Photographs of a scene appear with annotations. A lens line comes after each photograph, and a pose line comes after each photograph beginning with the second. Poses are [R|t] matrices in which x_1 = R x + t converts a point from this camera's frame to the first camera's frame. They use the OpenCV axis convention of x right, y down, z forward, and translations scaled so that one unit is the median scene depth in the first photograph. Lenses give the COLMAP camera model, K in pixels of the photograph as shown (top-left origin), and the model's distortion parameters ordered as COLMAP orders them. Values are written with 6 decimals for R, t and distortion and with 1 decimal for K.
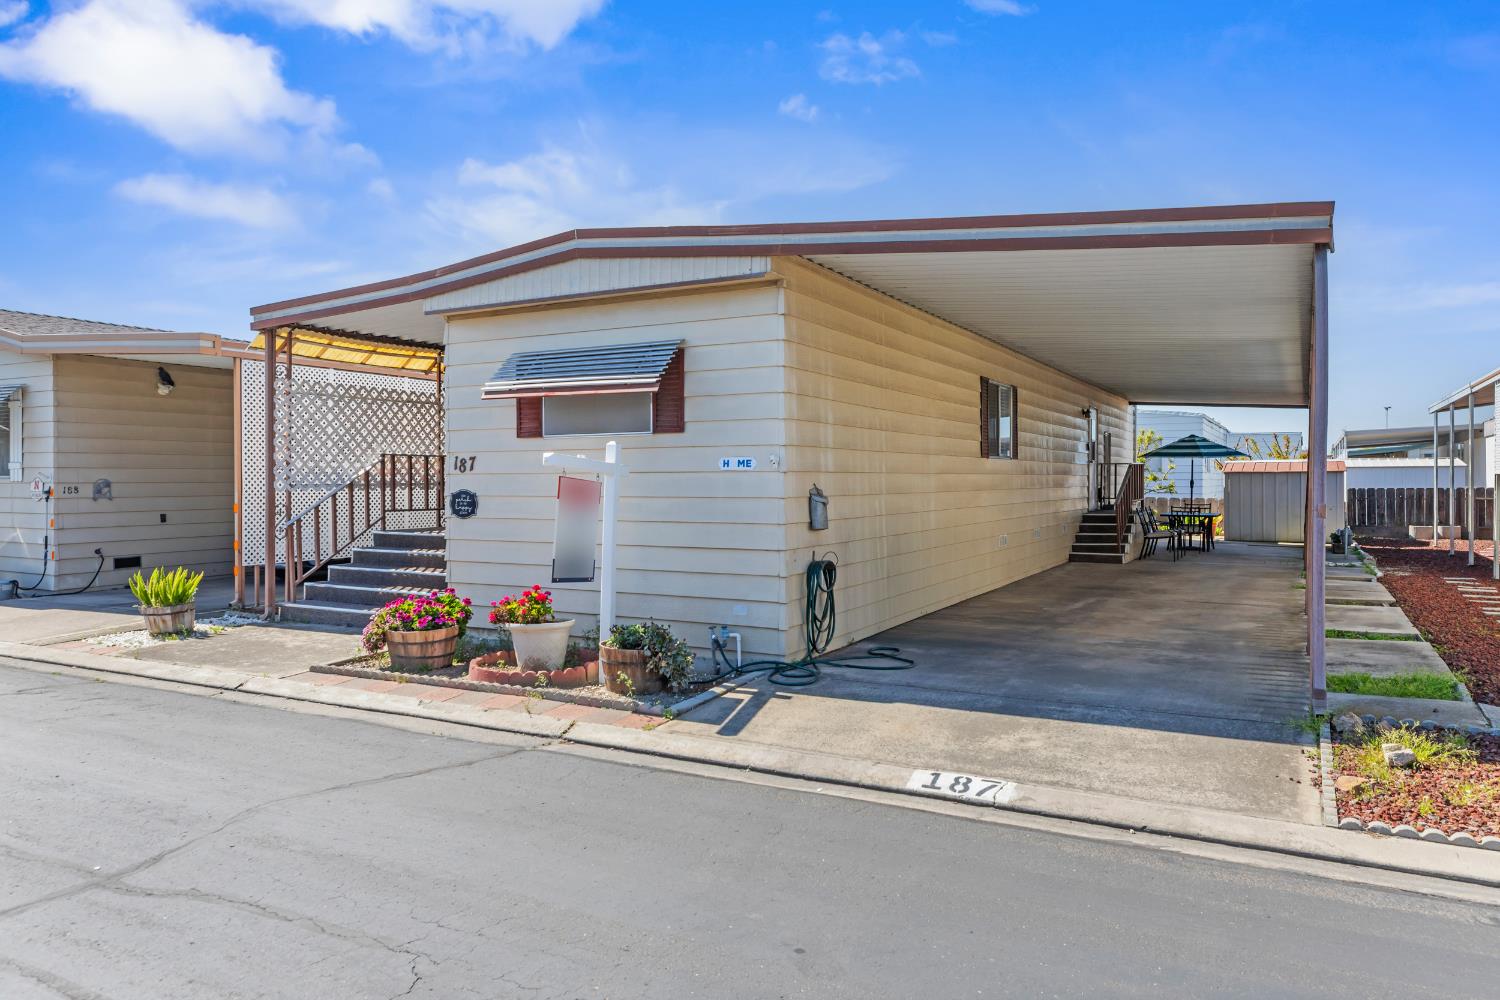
lens RADIAL K [[1016.3, 0, 760.8], [0, 1016.3, 474.2], [0, 0, 1]] dist [-0.007726, -0.001838]
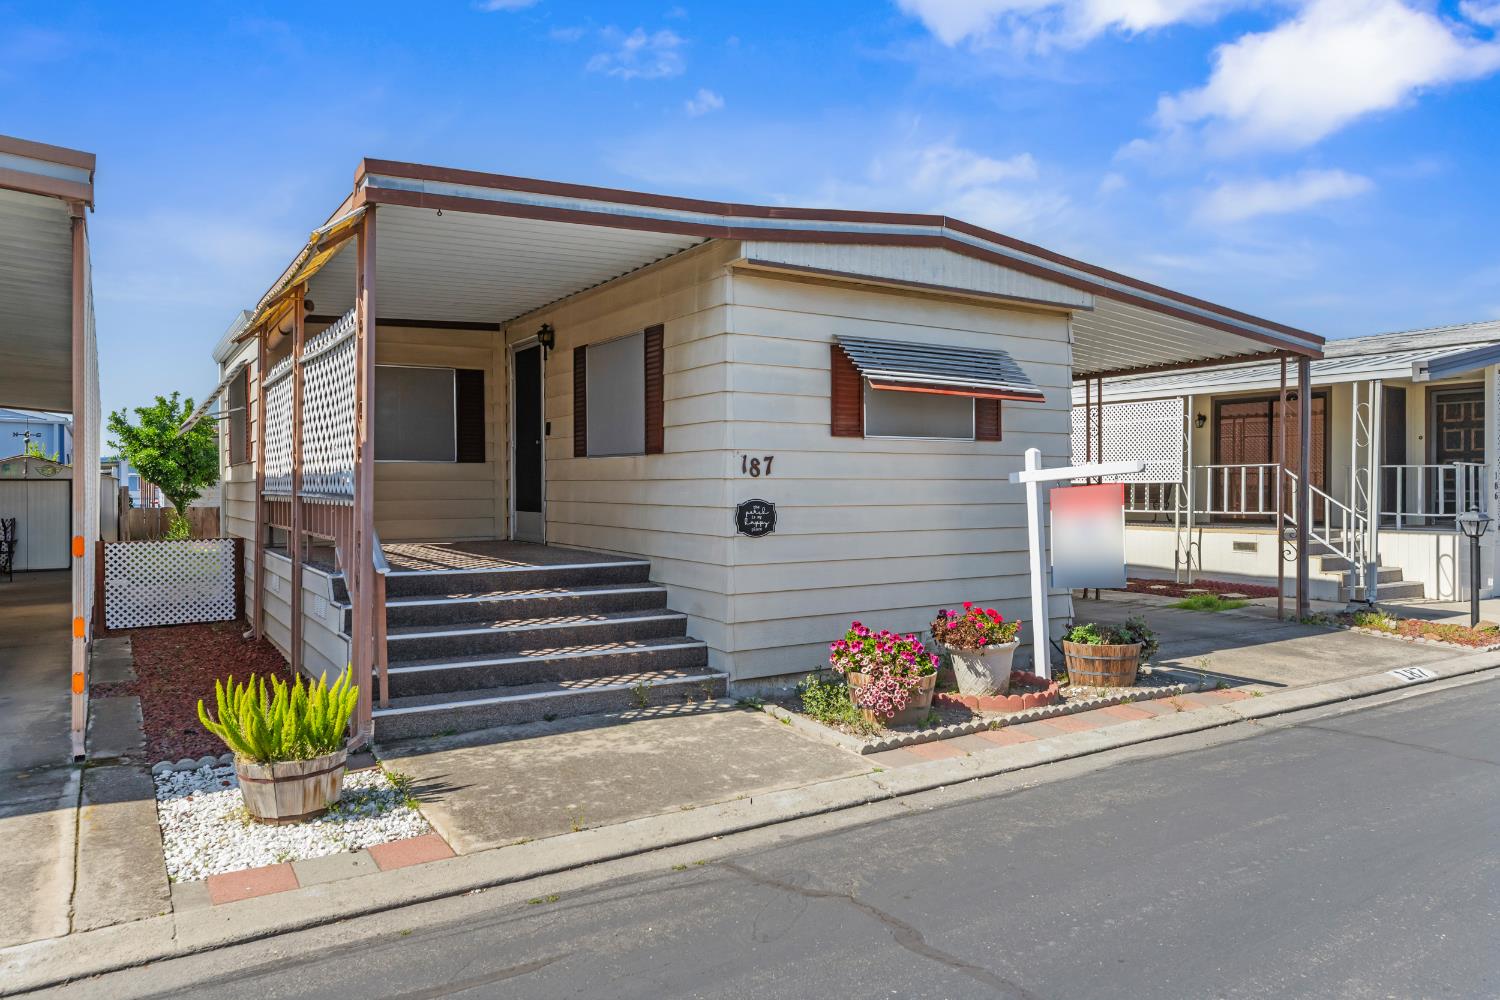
lens RADIAL K [[1016.3, 0, 748.1], [0, 1016.3, 490.9], [0, 0, 1]] dist [-0.007726, -0.001838]
pose [[0.489099, 0.004492, 0.872216, -0.972710], [-0.003301, 0.999989, -0.003299, 0.011603], [-0.872222, -0.001266, 0.489109, 0.637583]]
